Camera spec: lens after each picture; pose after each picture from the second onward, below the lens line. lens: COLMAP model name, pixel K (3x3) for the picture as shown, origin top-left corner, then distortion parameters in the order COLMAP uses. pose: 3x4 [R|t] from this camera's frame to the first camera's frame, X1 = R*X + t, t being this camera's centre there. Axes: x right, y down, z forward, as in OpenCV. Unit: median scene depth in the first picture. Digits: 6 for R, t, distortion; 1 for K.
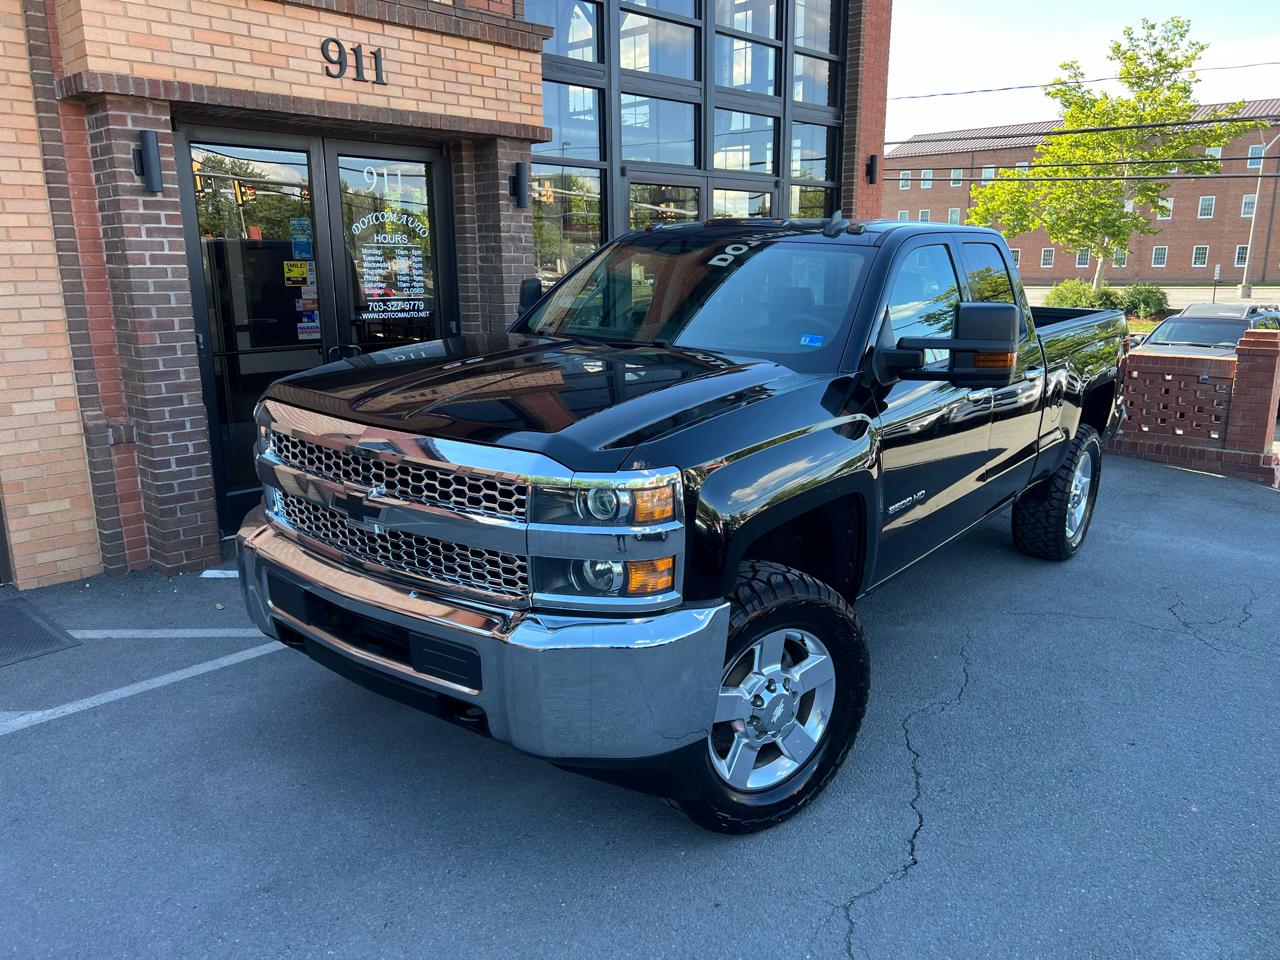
lens RADIAL K [[988.5, 0, 646.8], [0, 988.5, 486.0], [0, 0, 1]] dist [0.051559, -0.060792]
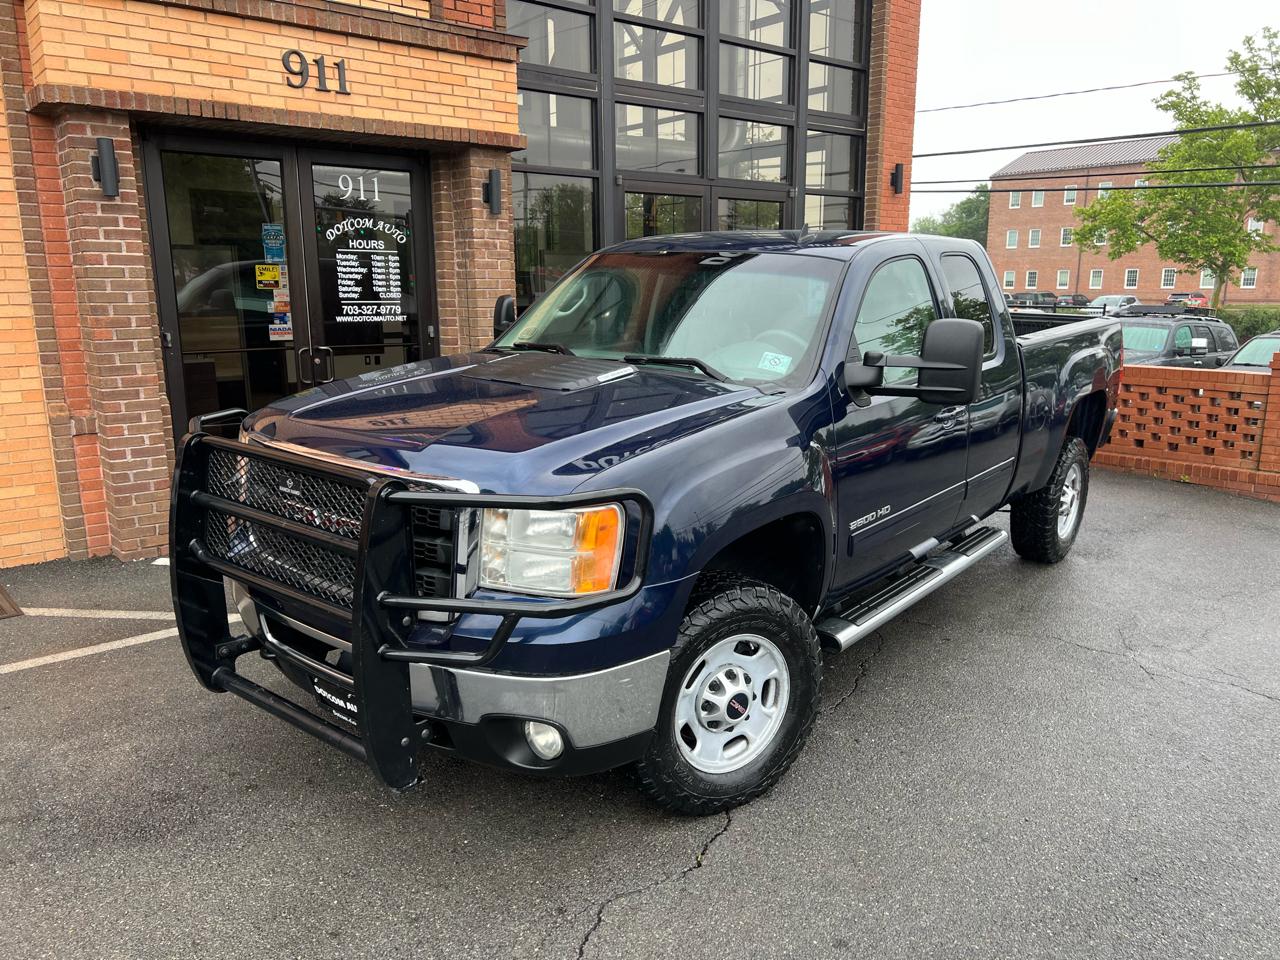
lens RADIAL K [[988.5, 0, 636.9], [0, 988.5, 486.0], [0, 0, 1]] dist [0.051559, -0.060792]
pose [[0.993392, 0.023131, -0.112417, 0.150416], [-0.025567, 0.999467, -0.020281, 0.015808], [0.111888, 0.023021, 0.993454, 0.014738]]
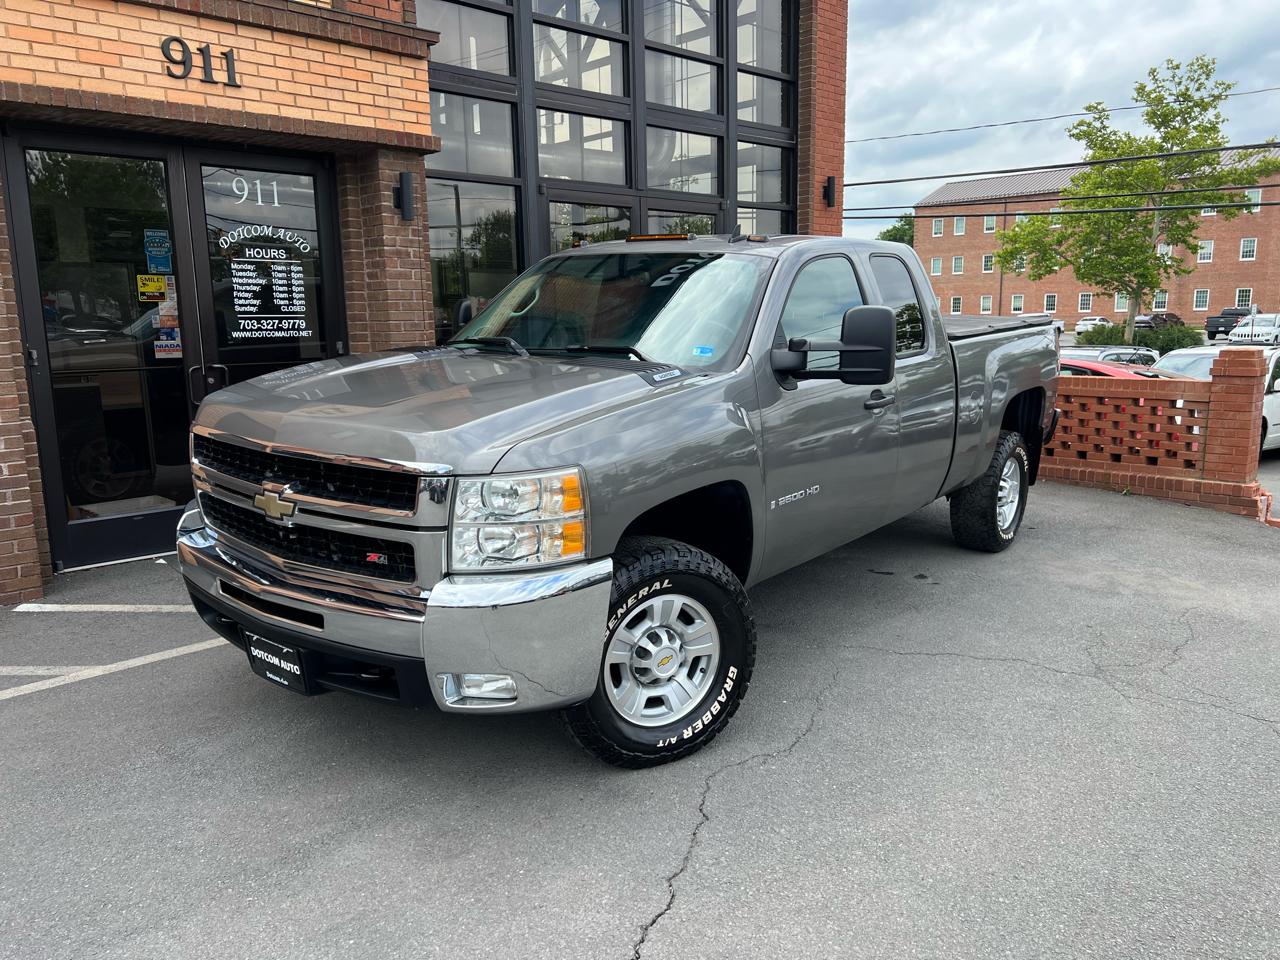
lens RADIAL K [[988.5, 0, 642.1], [0, 988.5, 480.6], [0, 0, 1]] dist [0.051559, -0.060792]
pose [[0.998888, -0.003573, -0.047016, 0.151701], [0.000937, 0.998432, -0.055975, 0.020872], [0.047143, 0.055869, 0.997325, 0.091138]]
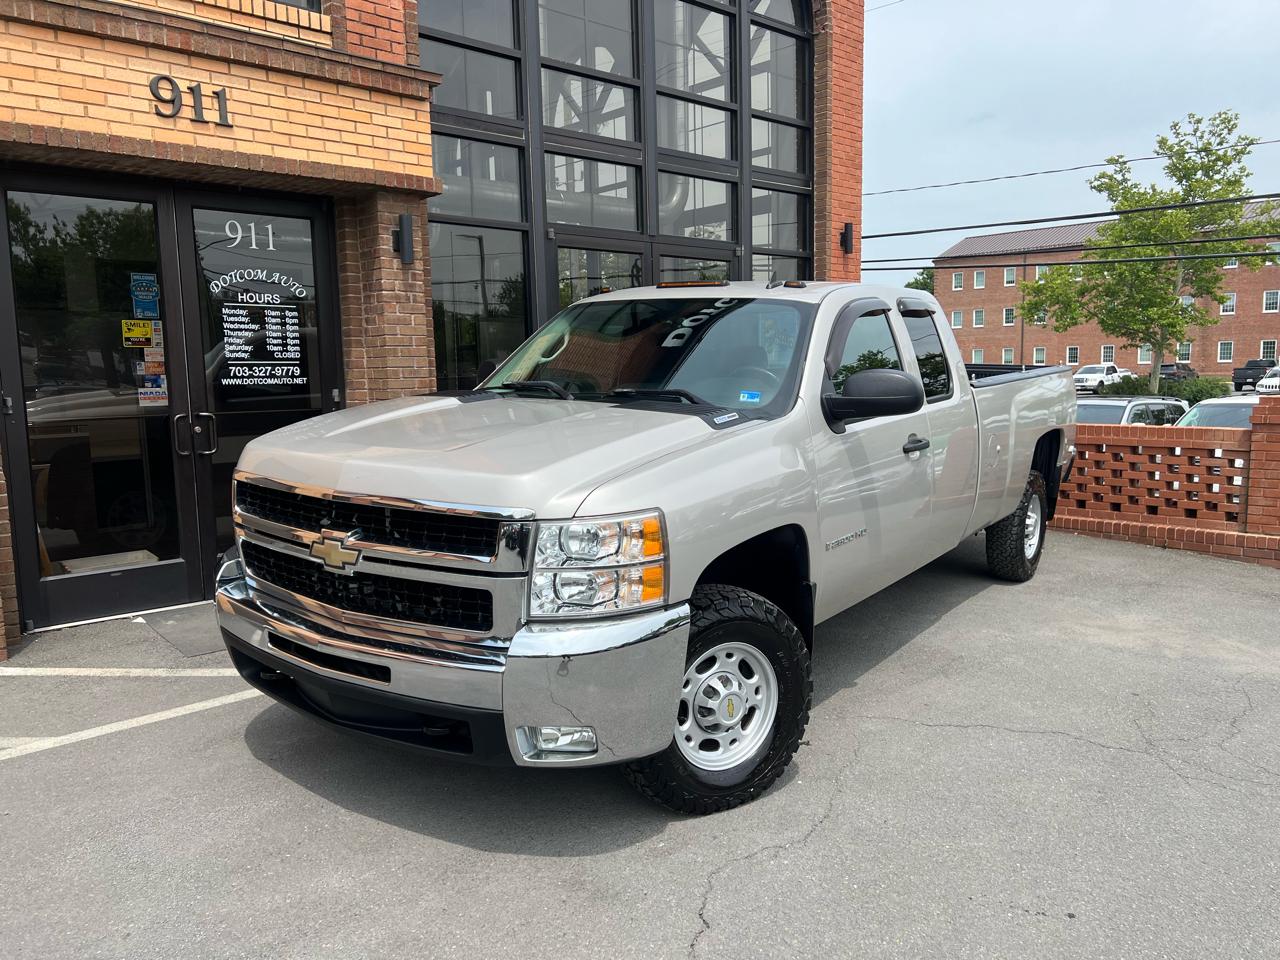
lens RADIAL K [[988.5, 0, 648.0], [0, 988.5, 477.1], [0, 0, 1]] dist [0.051559, -0.060792]
pose [[0.997952, -0.007666, -0.063510, 0.163236], [0.000464, 0.993635, -0.112649, 0.017482], [0.063969, 0.112389, 0.991603, 0.146173]]
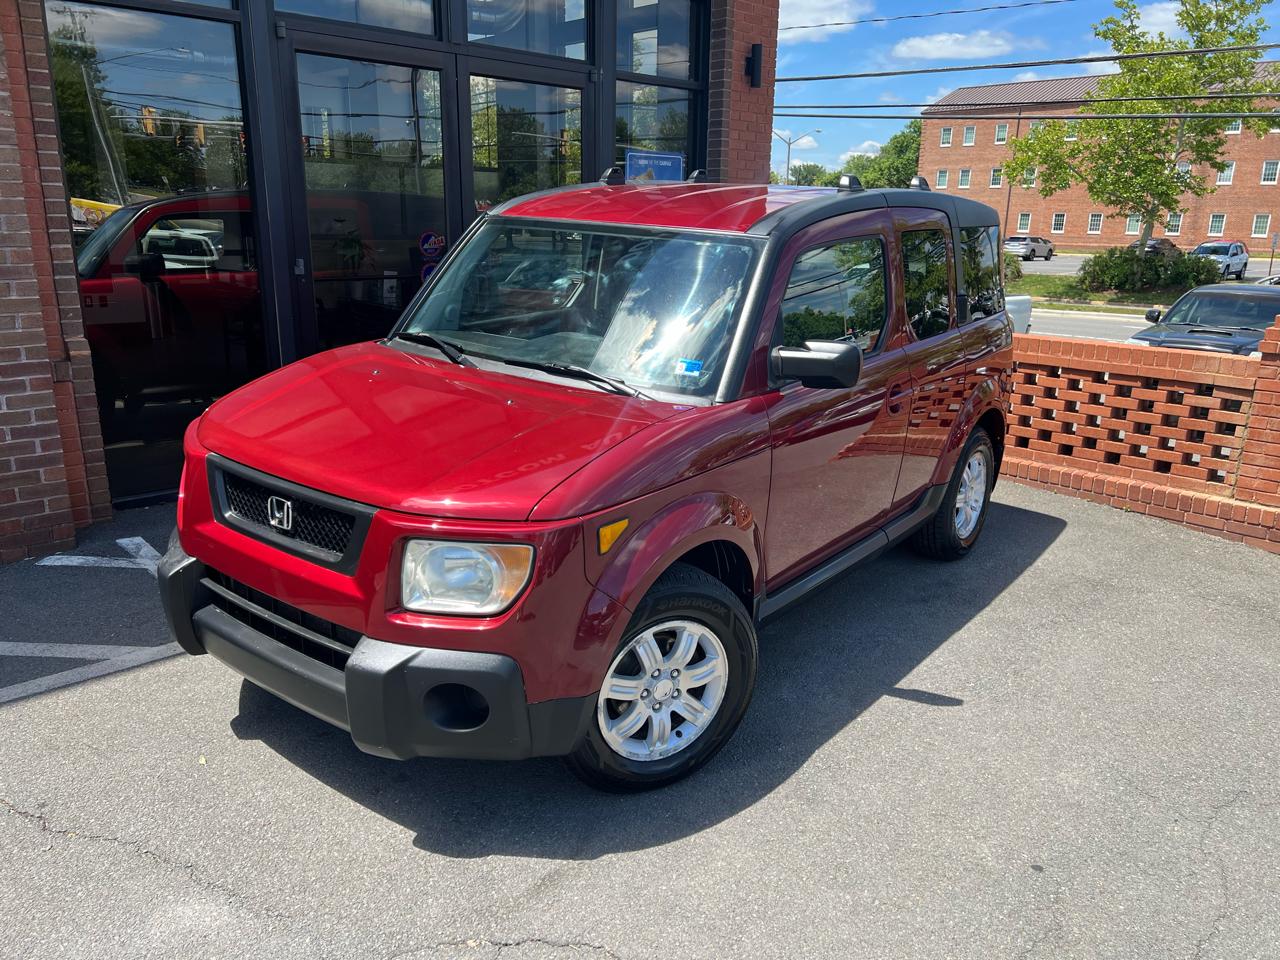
lens RADIAL K [[988.5, 0, 634.8], [0, 988.5, 488.4], [0, 0, 1]] dist [0.051559, -0.060792]
pose [[0.998321, 0.036496, -0.044979, 0.311008], [-0.034547, 0.998462, 0.043370, -0.081662], [0.046493, -0.041743, 0.998046, 0.478012]]
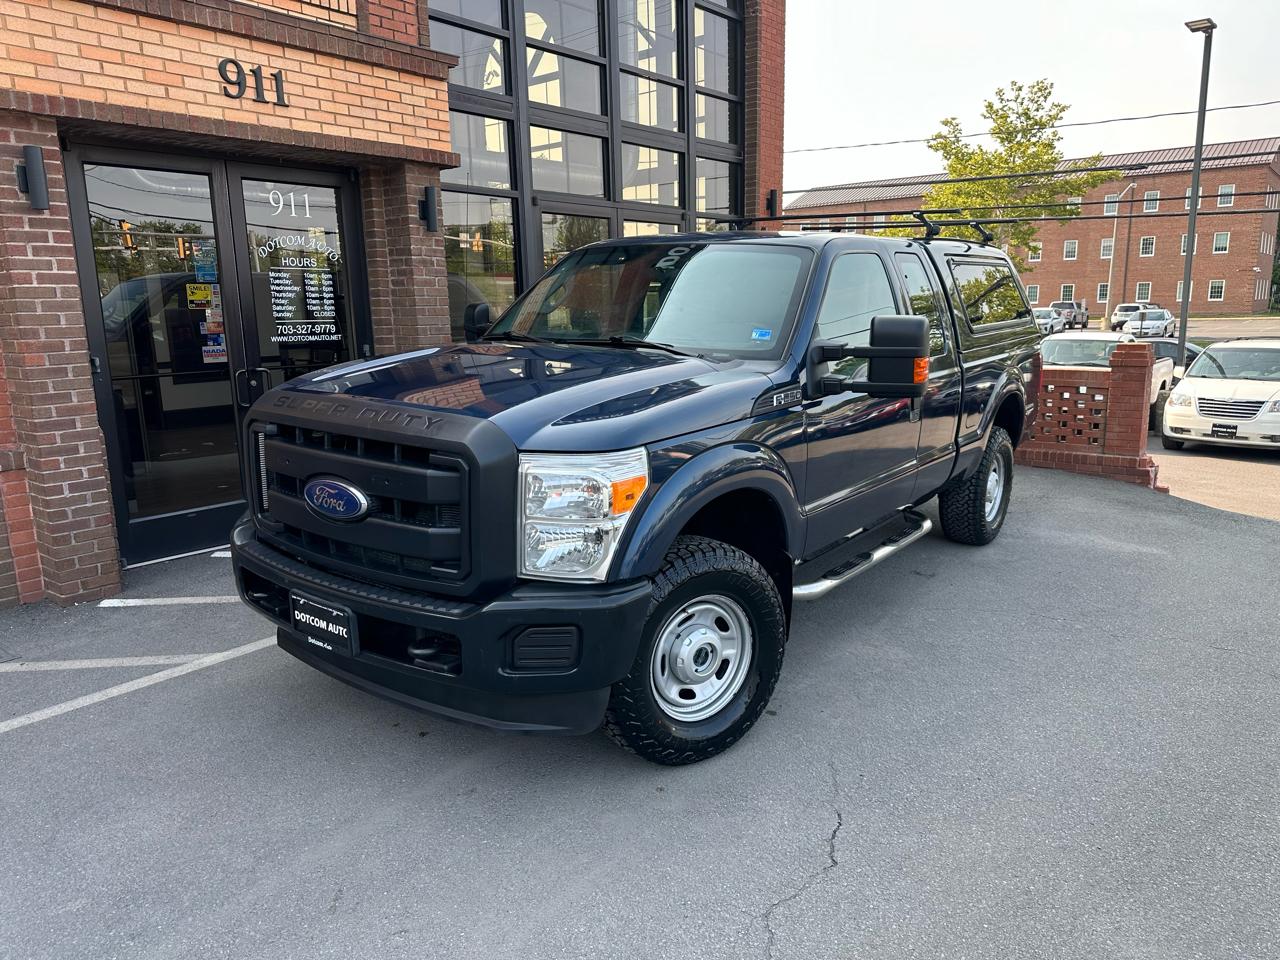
lens RADIAL K [[926.6, 0, 646.3], [0, 926.6, 485.4], [0, 0, 1]] dist [0.026935, -0.033846]
pose [[0.996822, -0.029869, 0.073843, 0.015734], [0.032242, 0.998995, -0.031146, 0.016949], [-0.072839, 0.033428, 0.996783, 0.051417]]
